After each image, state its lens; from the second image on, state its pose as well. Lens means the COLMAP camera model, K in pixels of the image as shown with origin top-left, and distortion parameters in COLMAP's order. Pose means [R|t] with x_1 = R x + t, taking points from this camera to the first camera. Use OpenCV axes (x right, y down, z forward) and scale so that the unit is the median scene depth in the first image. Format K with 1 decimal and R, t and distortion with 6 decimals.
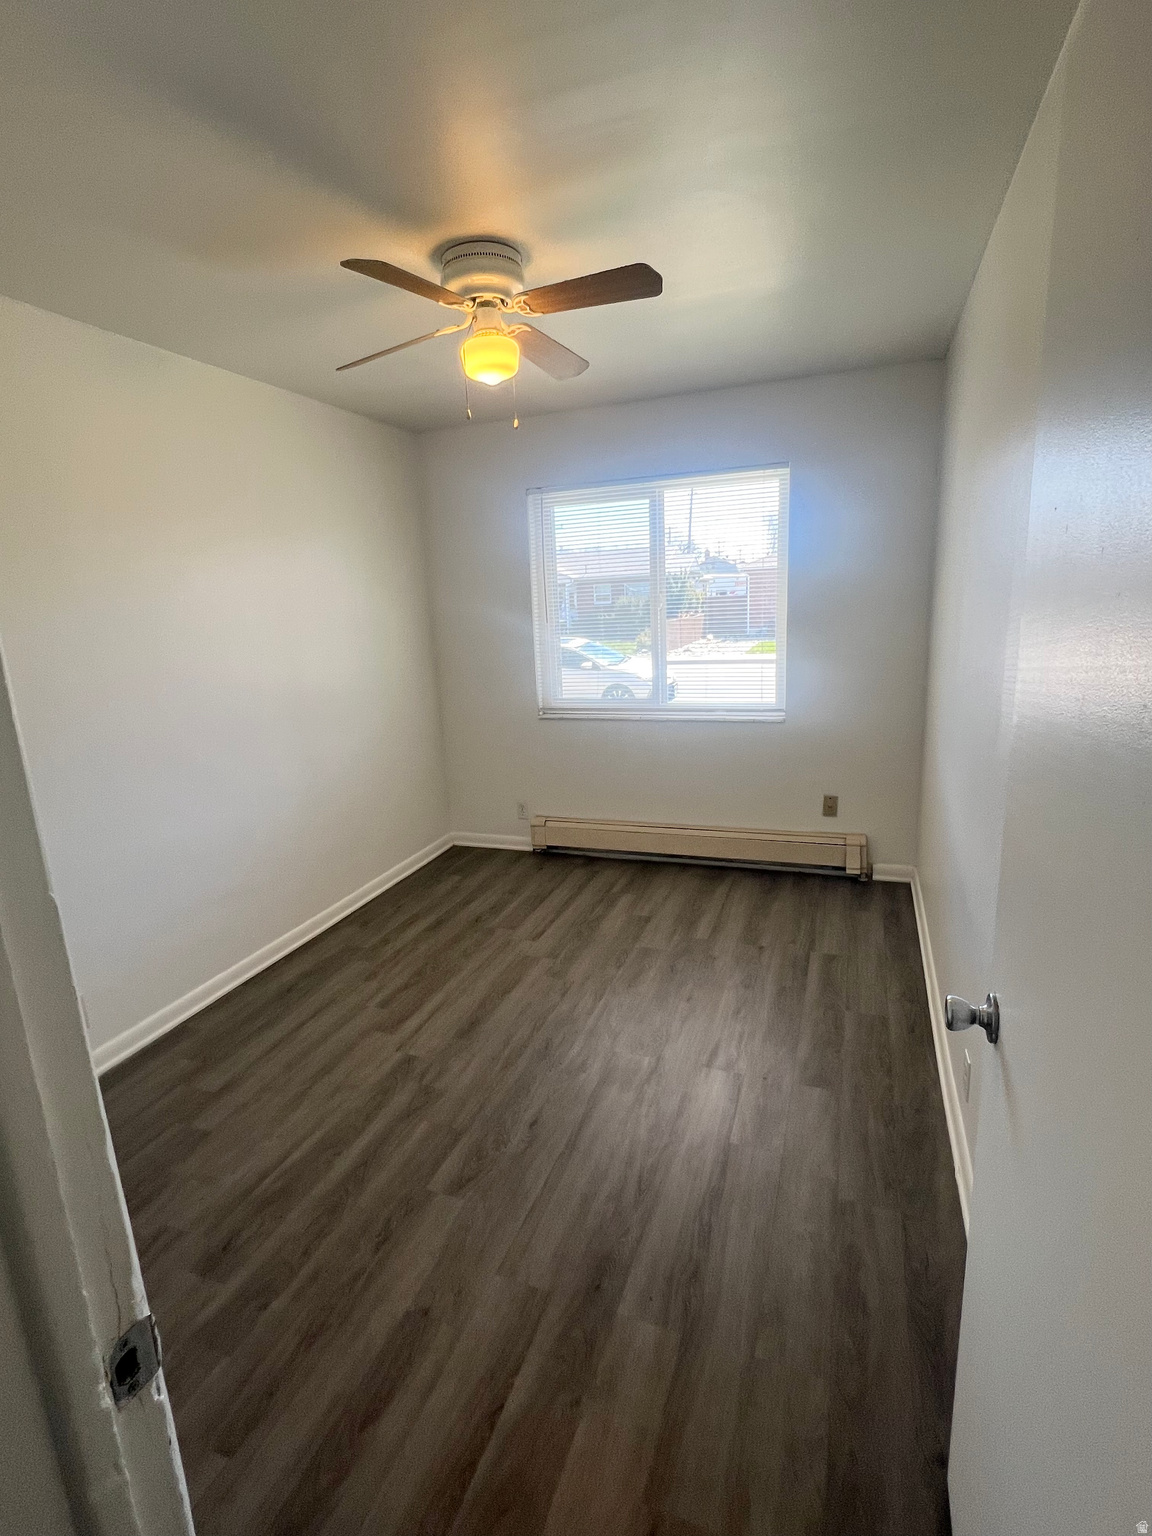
lens RADIAL K [[748.1, 0, 566.2], [0, 748.1, 763.4], [0, 0, 1]] dist [-0.002322, 0.002000]
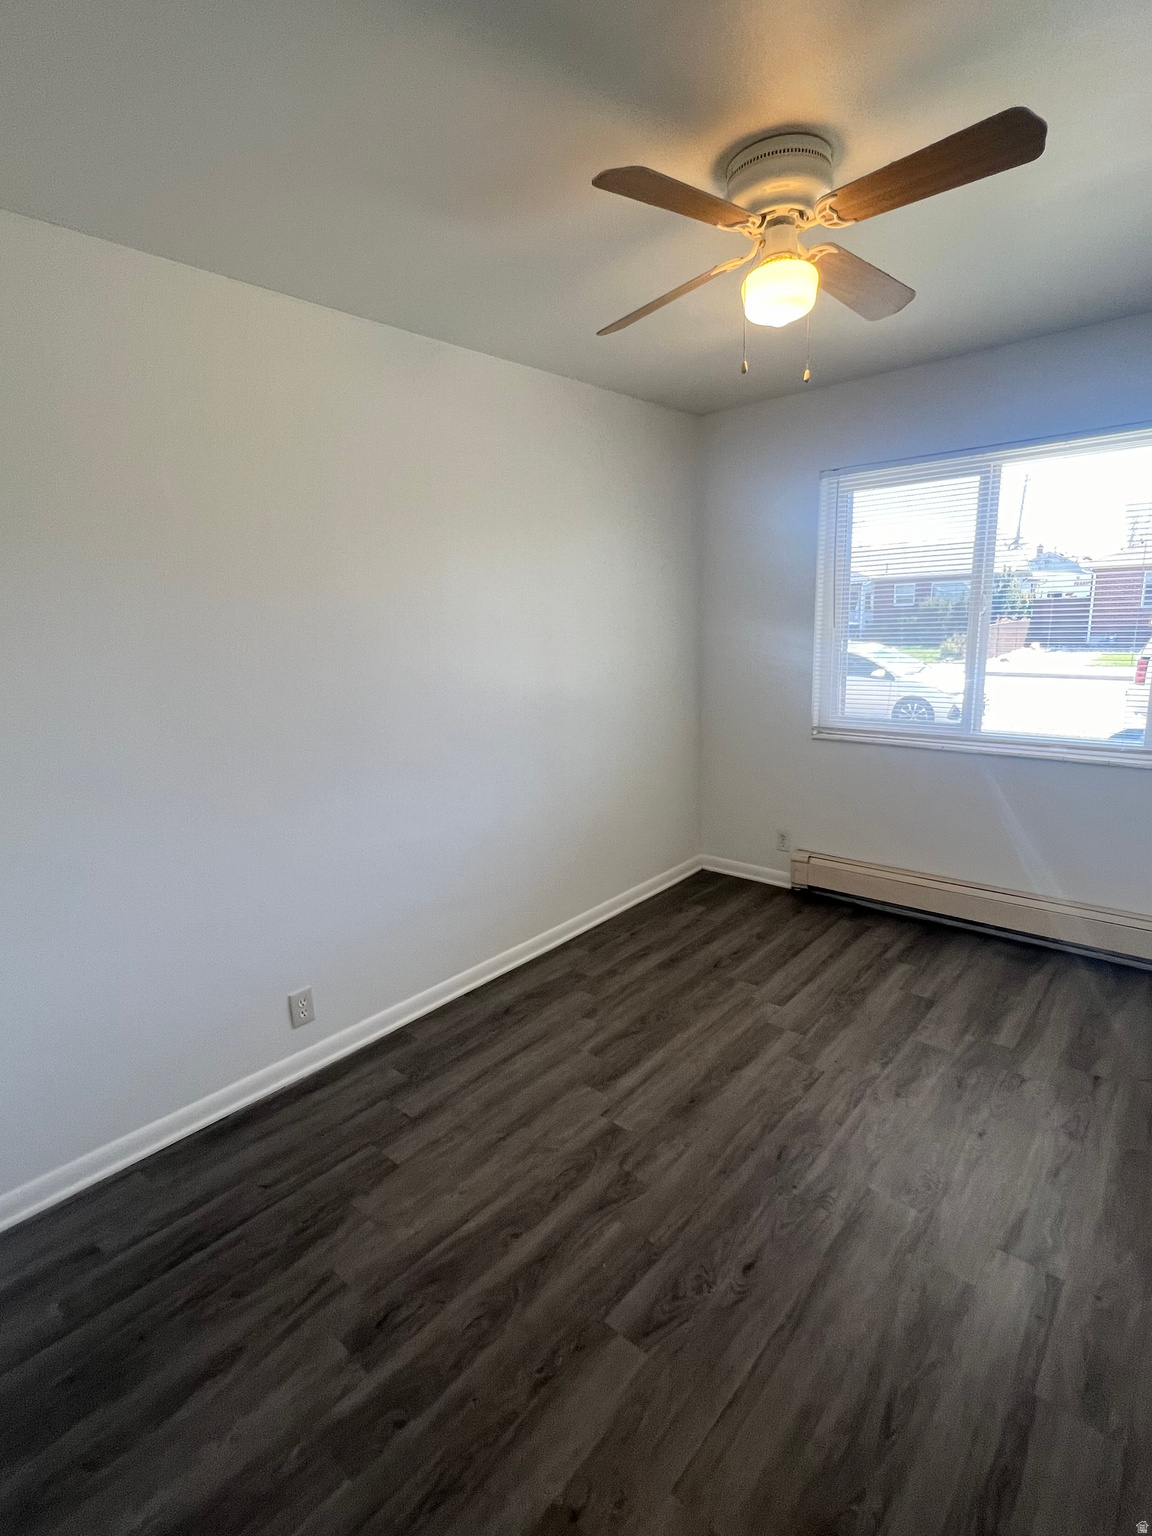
lens RADIAL K [[748.1, 0, 573.8], [0, 748.1, 767.4], [0, 0, 1]] dist [-0.002322, 0.002000]
pose [[0.936024, 0.085507, -0.341391, 0.006324], [-0.083650, 0.996291, 0.020188, -0.037622], [0.341851, 0.009661, 0.939704, 0.170313]]
